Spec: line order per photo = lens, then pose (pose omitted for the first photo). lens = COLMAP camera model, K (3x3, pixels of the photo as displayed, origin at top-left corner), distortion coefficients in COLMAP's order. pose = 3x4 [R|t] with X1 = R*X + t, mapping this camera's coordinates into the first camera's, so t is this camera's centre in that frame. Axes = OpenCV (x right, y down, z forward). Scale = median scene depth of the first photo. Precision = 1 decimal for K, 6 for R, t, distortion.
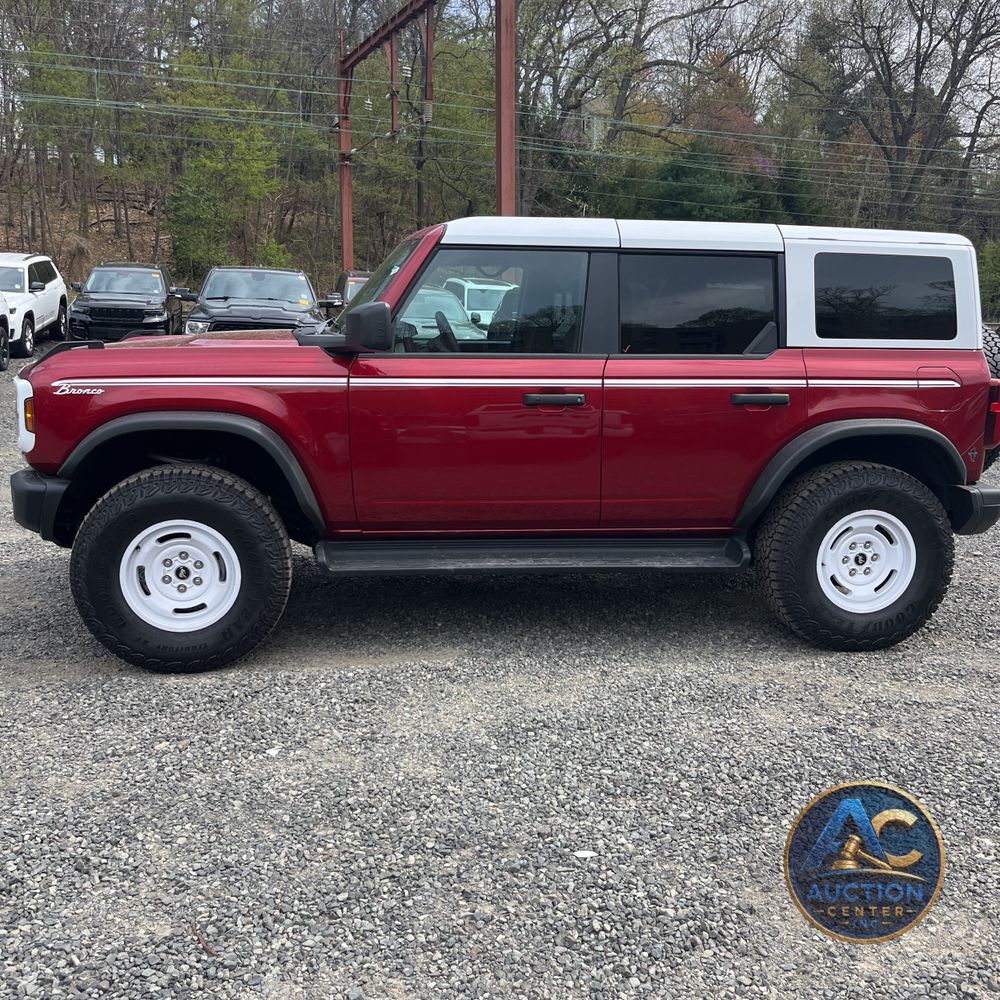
lens RADIAL K [[1016.2, 0, 496.6], [0, 1016.2, 495.3], [0, 0, 1]] dist [0.069920, -0.080331]
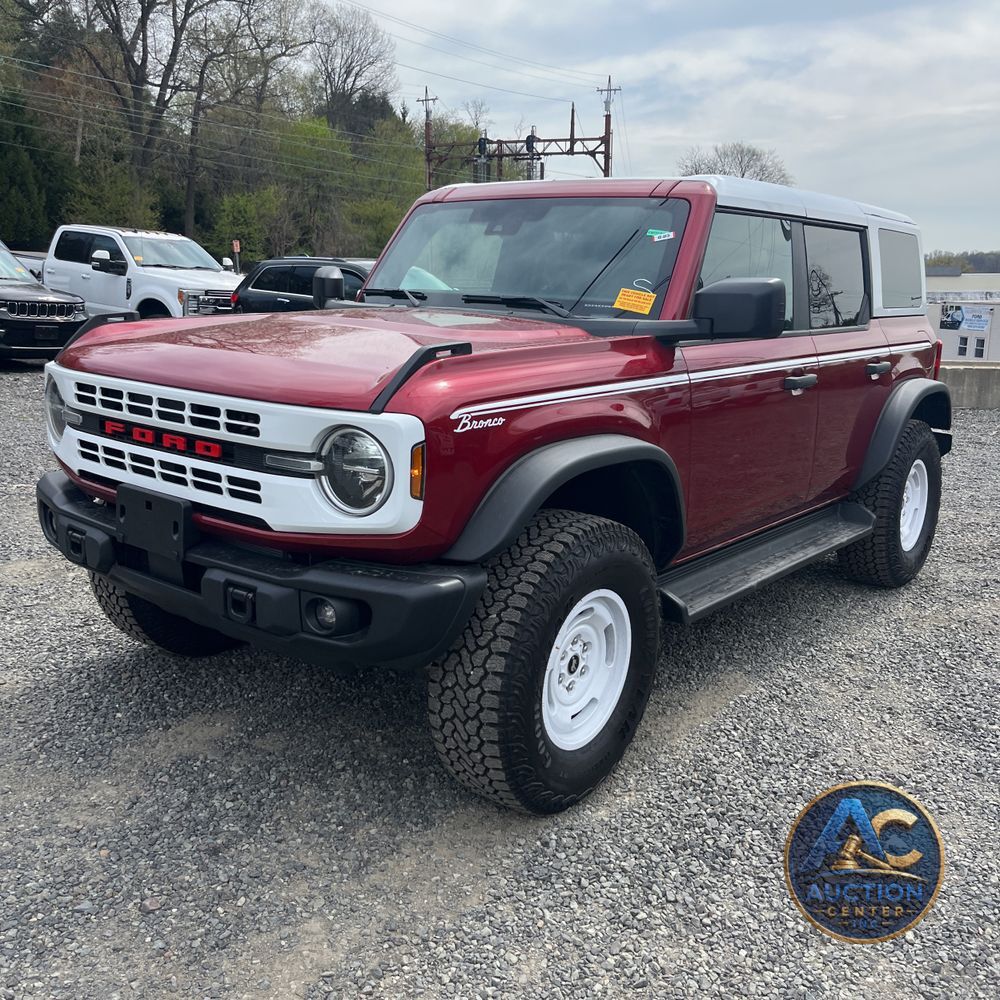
lens RADIAL K [[1008.1, 0, 500.0], [0, 1008.1, 500.0], [0, 0, 1]] dist [0.055016, -0.085172]
pose [[0.738883, -0.145457, 0.657947, -0.732710], [0.106782, 0.989361, 0.098808, -0.103478], [-0.665319, -0.002750, 0.746554, 0.472860]]
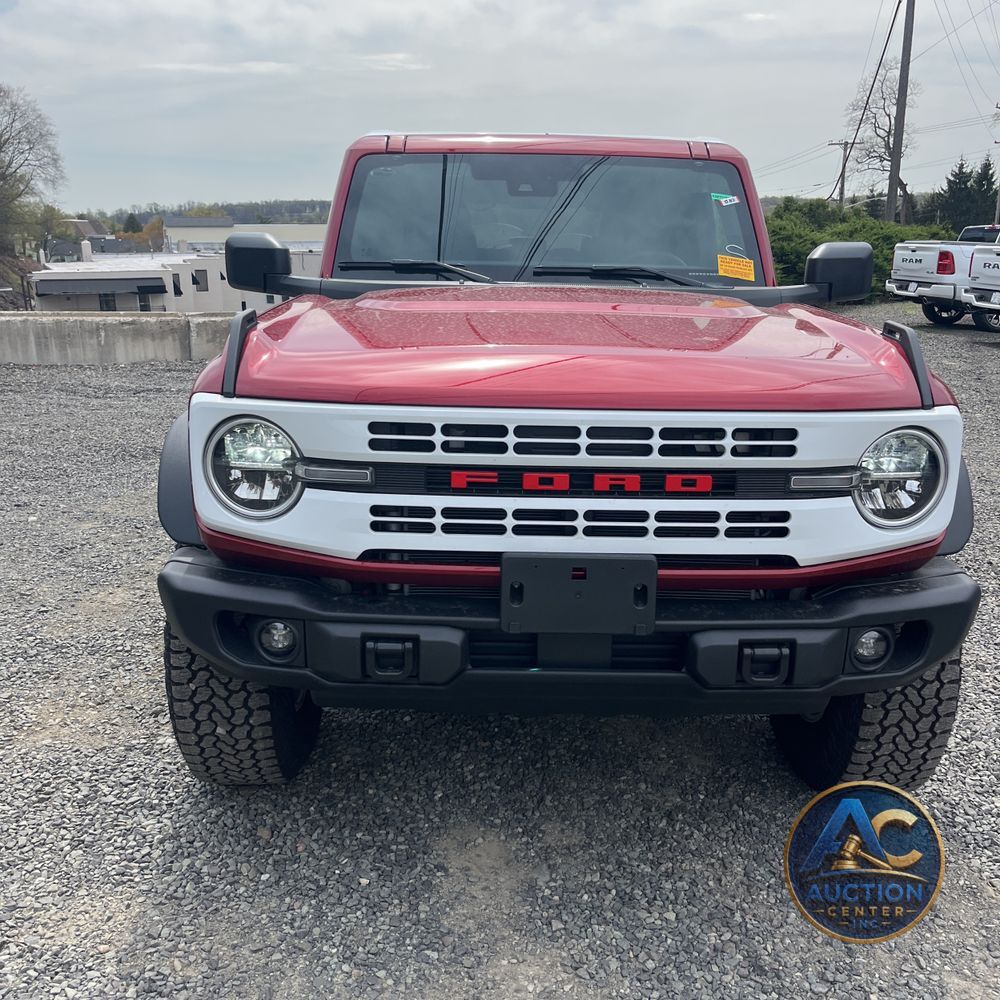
lens RADIAL K [[1008.8, 0, 500.2], [0, 1008.8, 504.3], [0, 0, 1]] dist [0.022672, 0.010747]
pose [[0.138878, -0.266146, 0.953876, -0.914128], [0.164405, 0.956040, 0.242814, -0.208275], [-0.976568, 0.123100, 0.176528, 1.032686]]
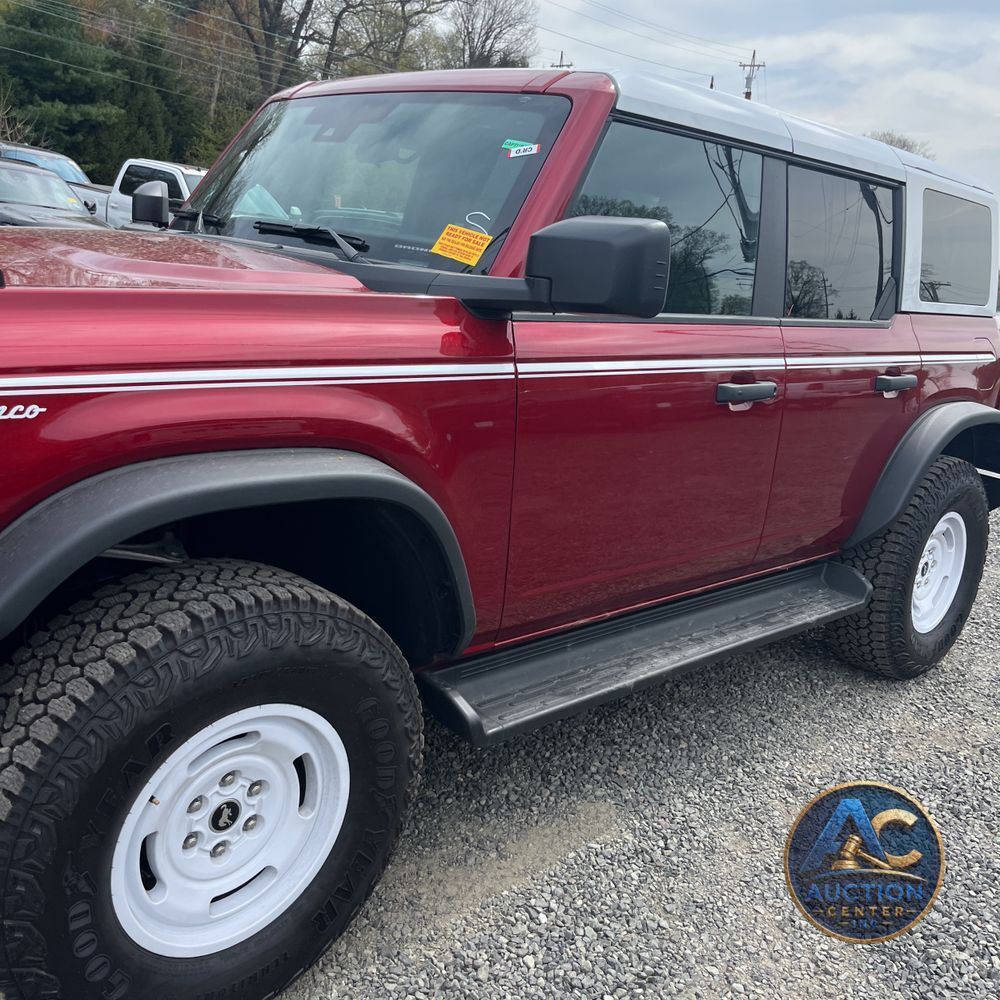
lens RADIAL K [[1010.5, 0, 501.1], [0, 1010.5, 508.4], [0, 0, 1]] dist [0.073592, -0.114268]
pose [[0.813096, -0.084617, 0.575947, -0.417444], [0.016862, 0.992387, 0.121995, -0.097679], [-0.581886, -0.089482, 0.808333, 0.547890]]
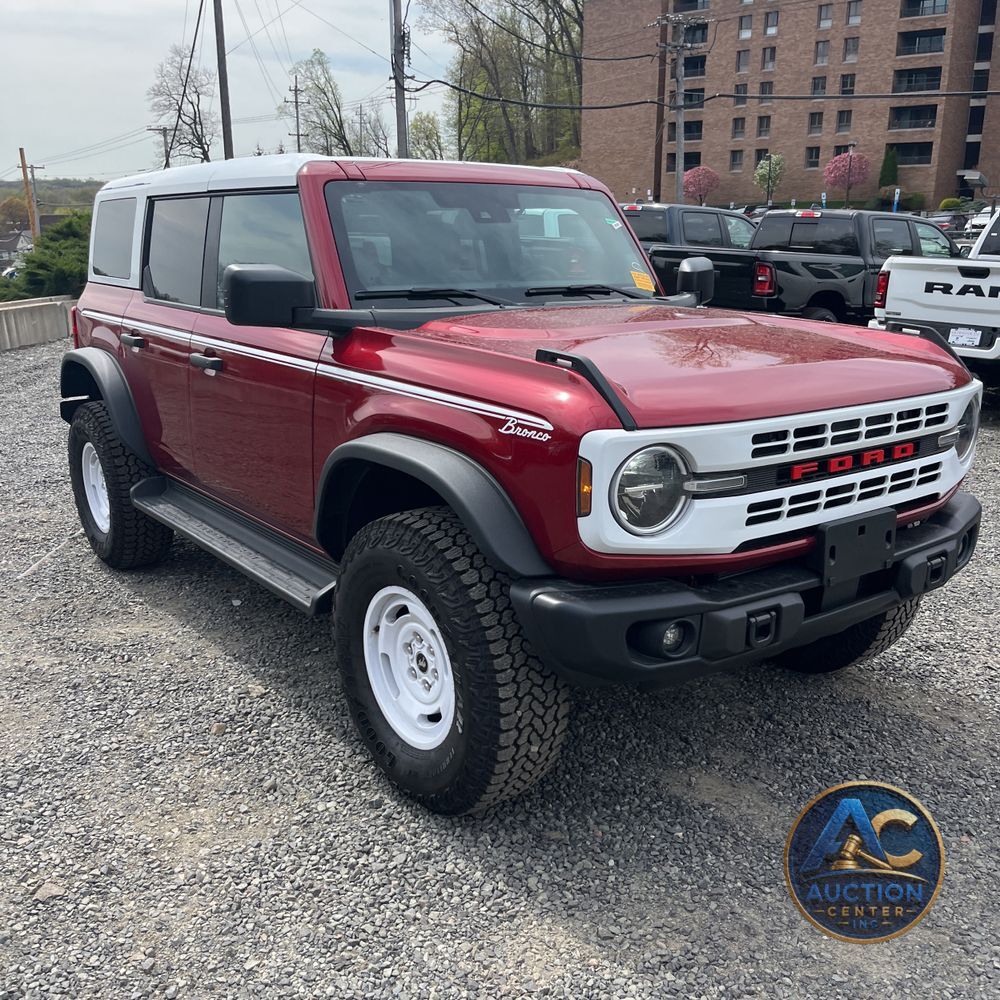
lens RADIAL K [[1010.5, 0, 501.1], [0, 1010.5, 508.4], [0, 0, 1]] dist [0.073592, -0.114268]
pose [[-0.460939, -0.251106, 0.851165, -0.893792], [0.147120, 0.924238, 0.352335, -0.317605], [-0.875152, 0.287628, -0.389075, 1.500519]]
